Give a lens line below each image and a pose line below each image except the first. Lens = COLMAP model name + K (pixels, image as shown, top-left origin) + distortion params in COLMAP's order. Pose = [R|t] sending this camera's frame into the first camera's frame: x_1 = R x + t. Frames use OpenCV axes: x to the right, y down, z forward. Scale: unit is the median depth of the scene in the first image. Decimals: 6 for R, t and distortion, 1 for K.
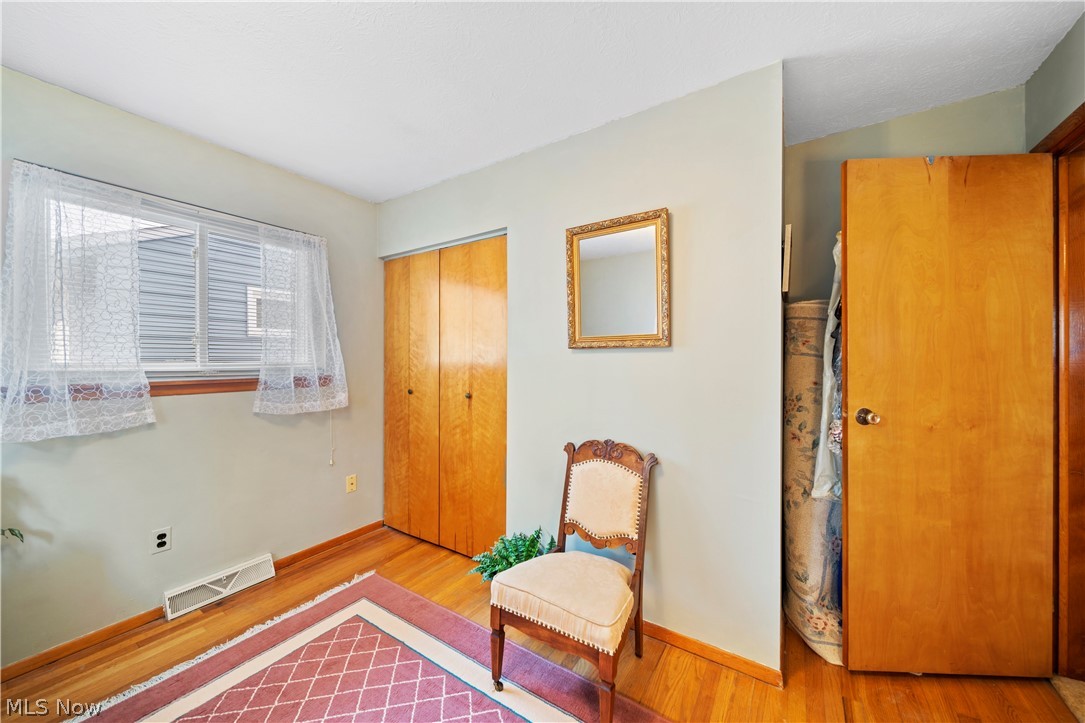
lens RADIAL K [[387.0, 0, 545.7], [0, 387.0, 357.0], [0, 0, 1]] dist [-0.000353, -0.000035]
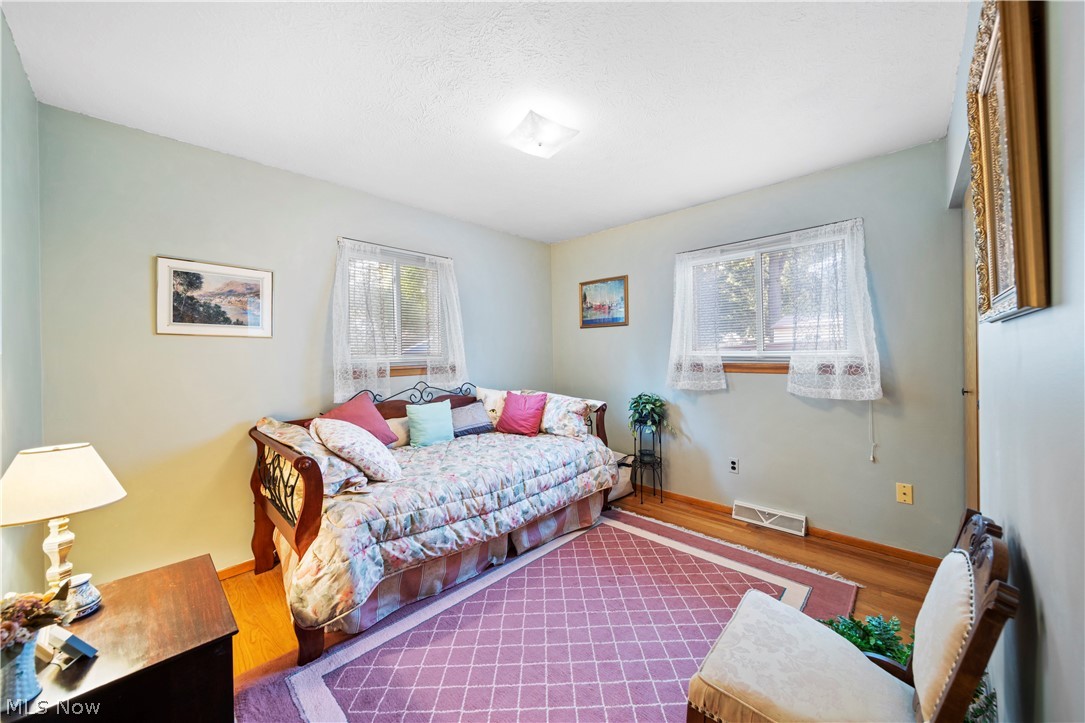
lens RADIAL K [[387.0, 0, 545.7], [0, 387.0, 357.0], [0, 0, 1]] dist [-0.000353, -0.000035]
pose [[-0.182114, 0.016193, -0.983144, 0.618048], [0.020325, 0.999713, 0.012701, 0.003579], [0.983067, -0.017670, -0.182391, 0.516730]]
